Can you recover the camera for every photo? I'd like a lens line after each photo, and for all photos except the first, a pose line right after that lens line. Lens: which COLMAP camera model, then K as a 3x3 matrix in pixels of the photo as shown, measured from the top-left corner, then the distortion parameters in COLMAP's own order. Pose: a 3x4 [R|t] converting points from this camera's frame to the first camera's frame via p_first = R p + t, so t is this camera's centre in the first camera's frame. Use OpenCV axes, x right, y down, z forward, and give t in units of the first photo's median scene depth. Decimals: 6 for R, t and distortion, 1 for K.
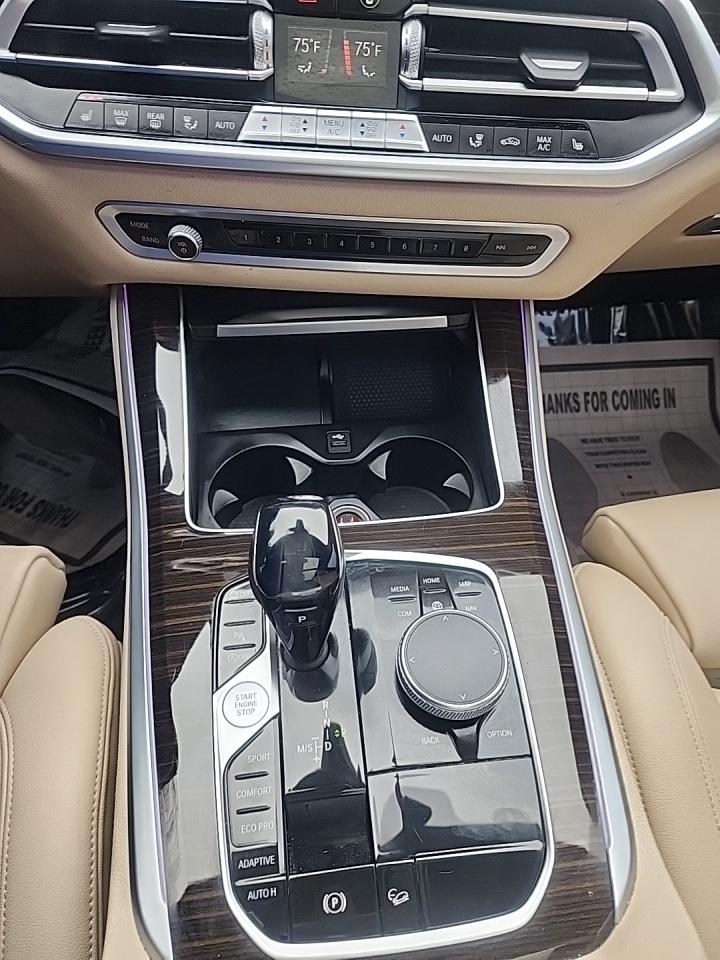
lens RADIAL K [[651.4, 0, 361.6], [0, 651.4, 477.3], [0, 0, 1]] dist [0.041011, -0.022590]
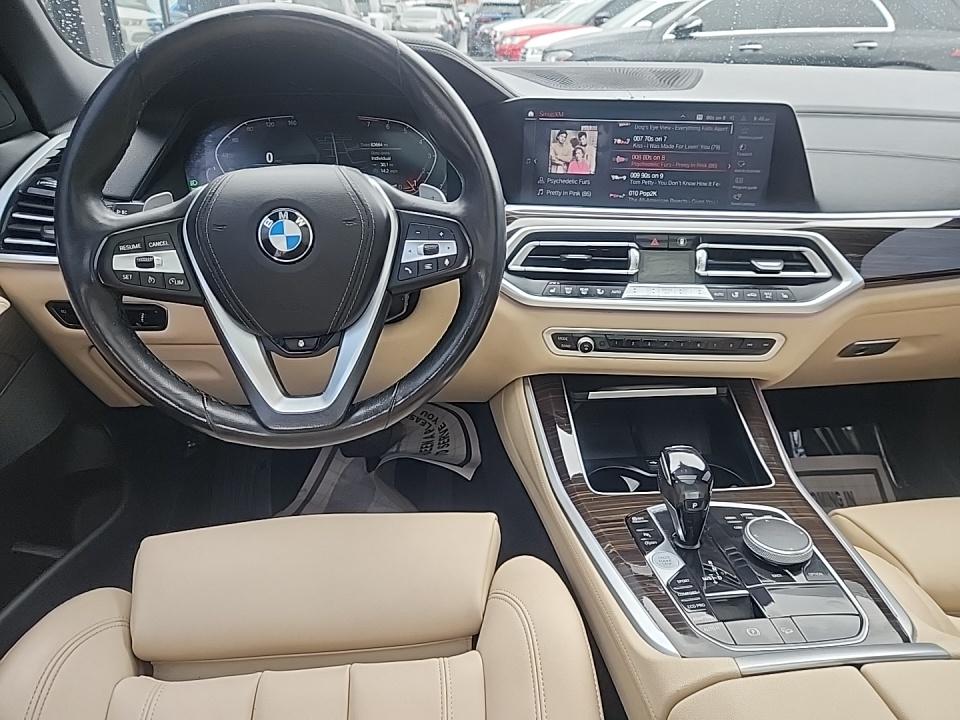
lens RADIAL K [[651.4, 0, 478.0], [0, 651.4, 363.4], [0, 0, 1]] dist [0.041011, -0.022590]
pose [[0.999104, -0.021647, -0.036366, -0.584454], [0.003410, 0.897670, -0.440655, 0.616564], [0.042184, 0.440136, 0.896940, -0.835805]]
